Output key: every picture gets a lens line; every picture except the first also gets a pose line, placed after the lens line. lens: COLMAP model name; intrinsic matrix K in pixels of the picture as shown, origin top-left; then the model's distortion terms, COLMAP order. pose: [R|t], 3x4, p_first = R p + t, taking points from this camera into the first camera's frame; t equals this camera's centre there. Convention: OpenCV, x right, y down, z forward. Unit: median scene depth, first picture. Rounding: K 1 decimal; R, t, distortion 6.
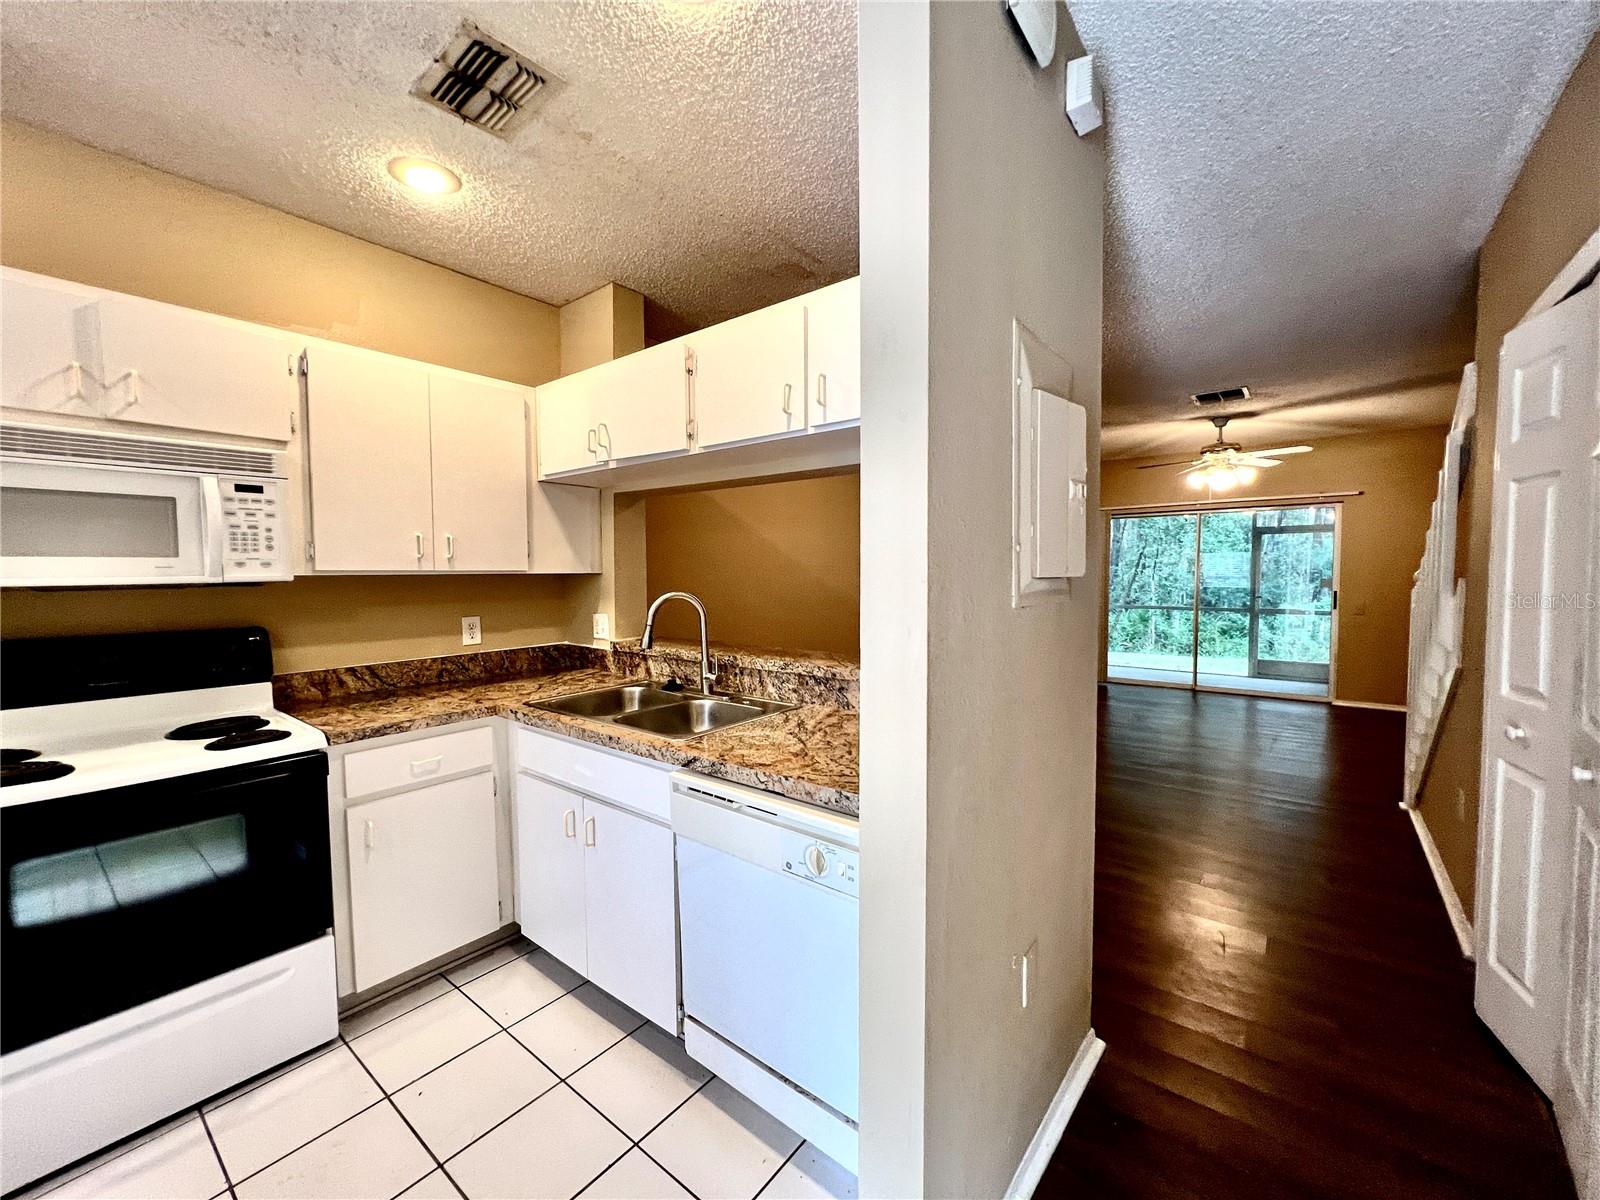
lens RADIAL K [[641.9, 0, 797.1], [0, 641.9, 600.0], [0, 0, 1]] dist [-0.000591, -0.000554]
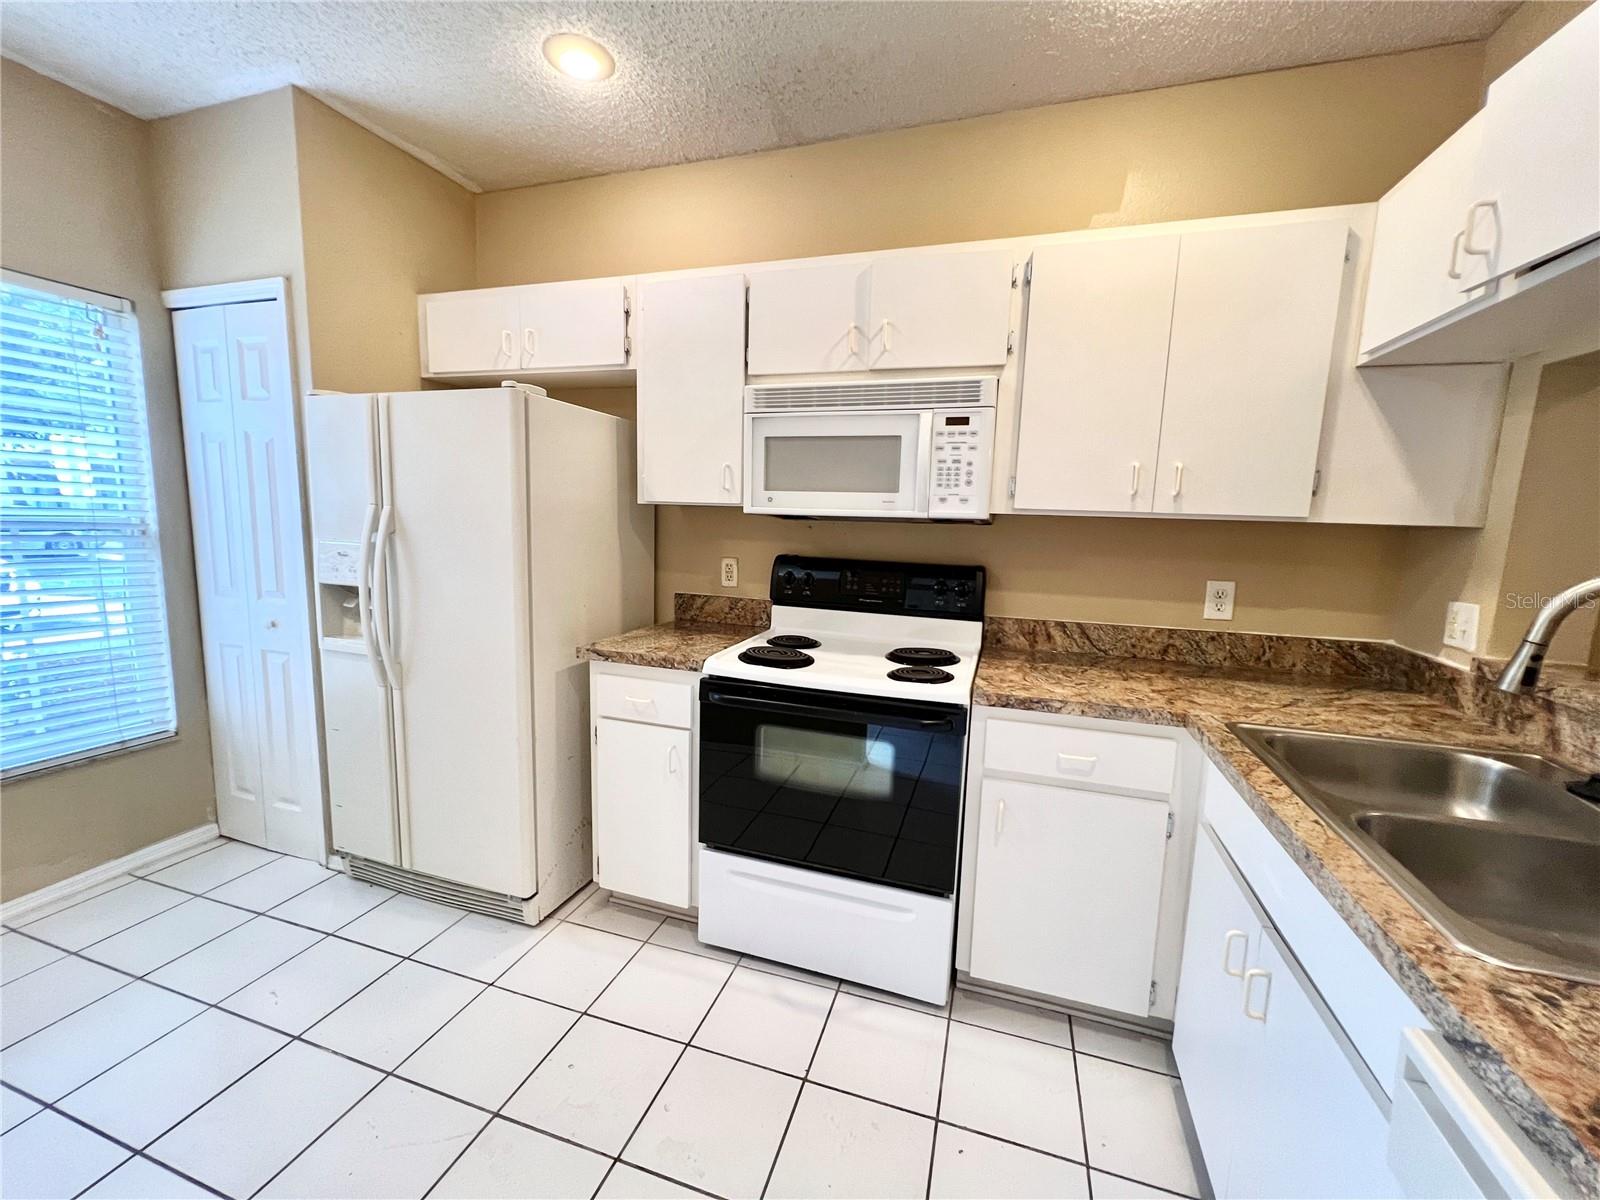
lens RADIAL K [[641.9, 0, 803.0], [0, 641.9, 602.7], [0, 0, 1]] dist [-0.000591, -0.000554]
pose [[0.350471, 0.141732, -0.925787, -0.002606], [-0.075774, 0.989534, 0.122806, -0.003327], [0.933503, 0.027110, 0.357543, 0.380016]]
